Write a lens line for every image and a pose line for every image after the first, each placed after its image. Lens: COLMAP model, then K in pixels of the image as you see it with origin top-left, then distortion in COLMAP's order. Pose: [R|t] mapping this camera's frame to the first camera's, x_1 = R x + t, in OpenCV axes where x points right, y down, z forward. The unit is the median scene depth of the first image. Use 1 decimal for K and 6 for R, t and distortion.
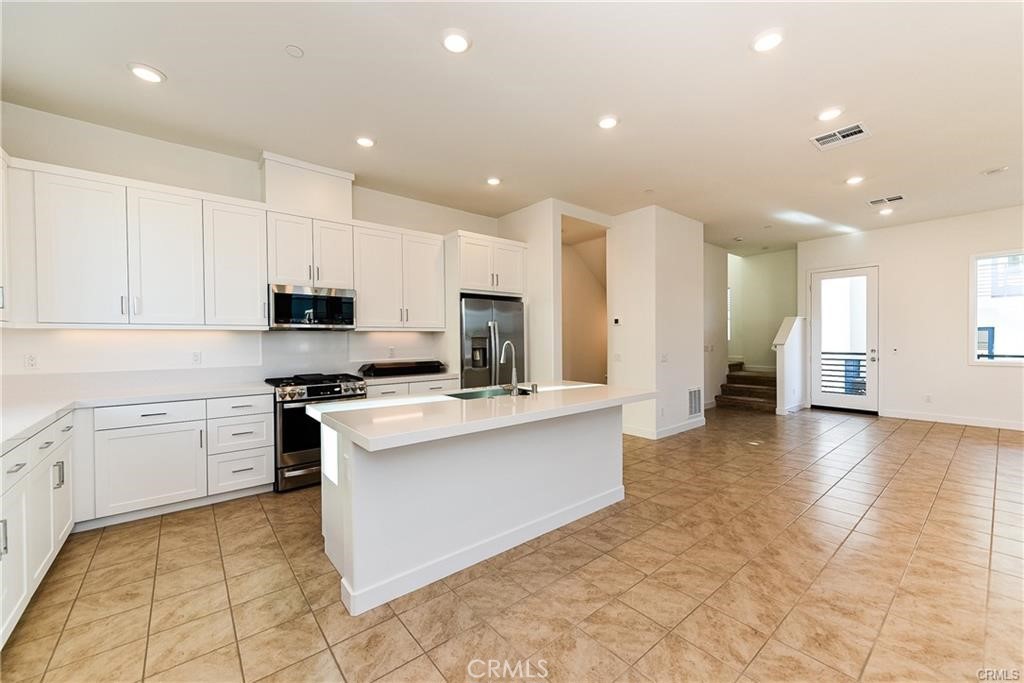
lens RADIAL K [[406.6, 0, 513.6], [0, 406.6, 339.2], [0, 0, 1]] dist [0.009179, 0.000425]
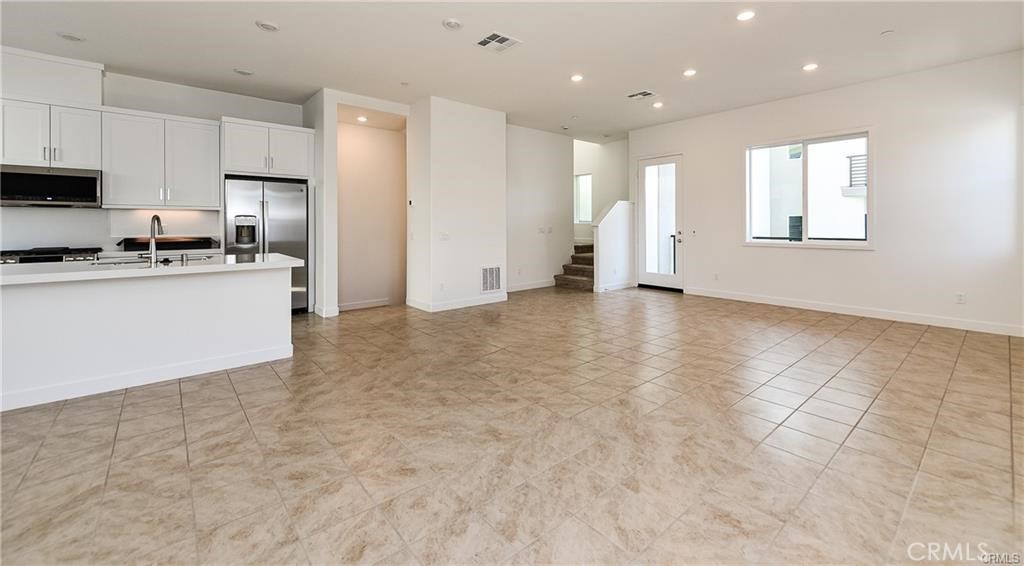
lens RADIAL K [[420.8, 0, 530.0], [0, 420.8, 224.9], [0, 0, 1]] dist [0.004456, -0.002086]
pose [[0.999745, 0.008724, 0.020849, 0.459772], [-0.008836, 0.999947, 0.005265, 0.004958], [-0.020802, -0.005448, 0.999769, -0.095550]]
